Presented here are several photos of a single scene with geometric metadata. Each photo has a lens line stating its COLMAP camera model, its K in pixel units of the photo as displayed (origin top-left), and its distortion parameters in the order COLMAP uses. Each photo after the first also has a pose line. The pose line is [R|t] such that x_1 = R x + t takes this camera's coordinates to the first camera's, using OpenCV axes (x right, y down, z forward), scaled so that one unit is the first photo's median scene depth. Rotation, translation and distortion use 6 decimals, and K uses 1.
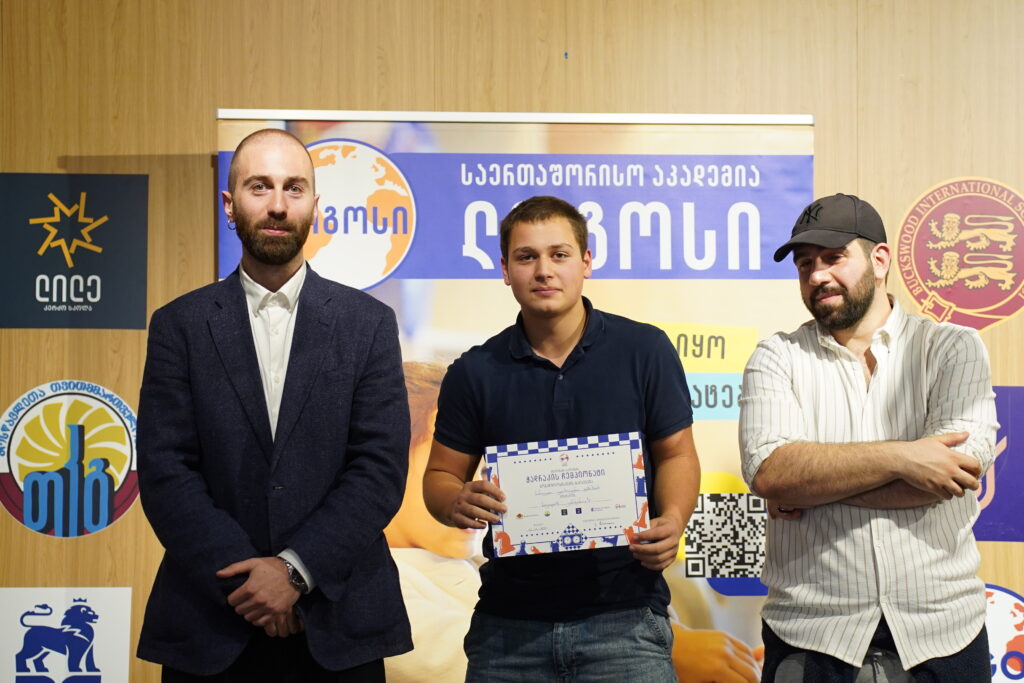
lens RADIAL K [[2296.5, 0, 511.6], [0, 2296.5, 337.5], [0, 0, 1]] dist [0.207296, 0.410324]
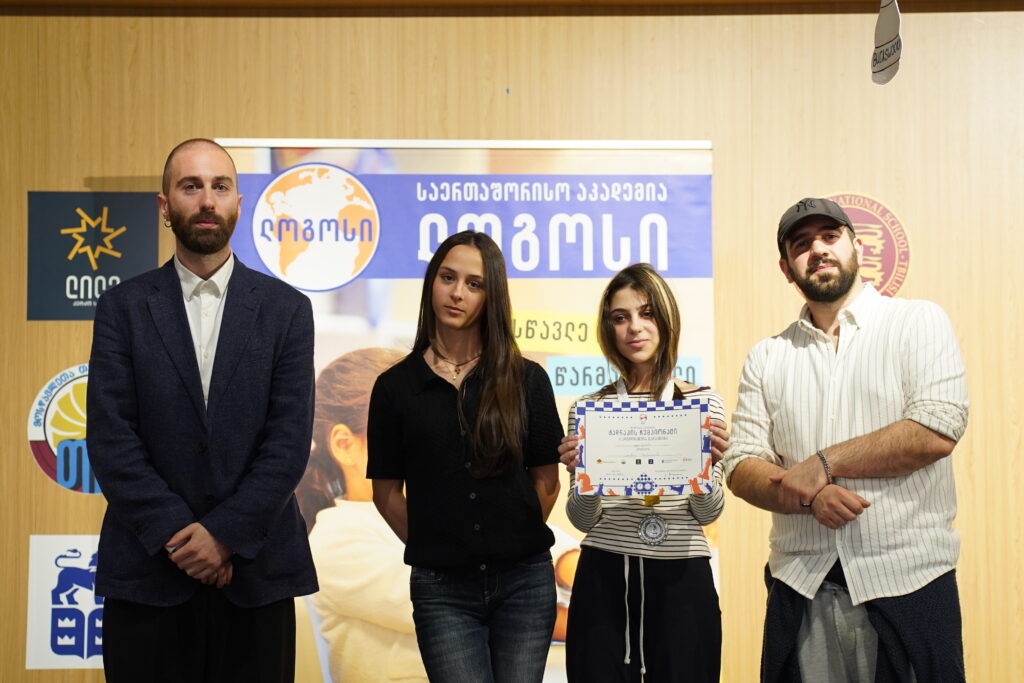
lens RADIAL K [[2184.6, 0, 510.9], [0, 2184.6, 341.5], [0, 0, 1]] dist [0.223335, -0.030737]
pose [[0.999702, -0.002194, -0.024319, 0.053833], [0.002372, 0.999970, 0.007312, -0.000875], [0.024302, -0.007368, 0.999678, -0.140530]]
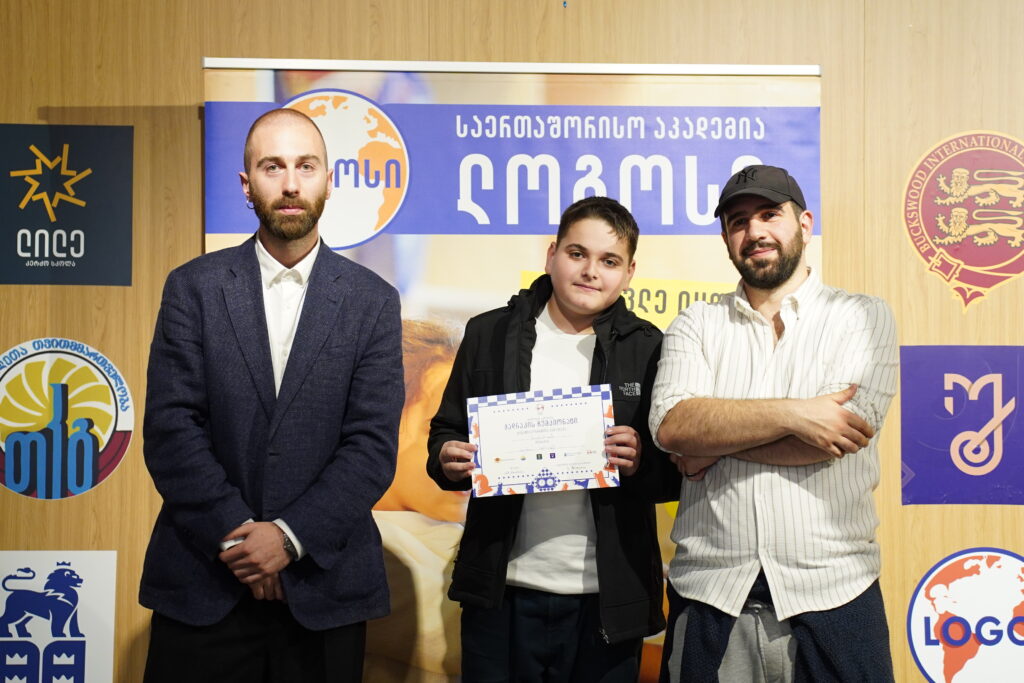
lens RADIAL K [[2223.7, 0, 509.7], [0, 2223.7, 337.8], [0, 0, 1]] dist [0.103553, 1.226136]
pose [[0.999985, 0.001911, 0.005216, -0.004100], [-0.002008, 0.999824, 0.018641, 0.000520], [-0.005179, -0.018651, 0.999813, 0.061171]]
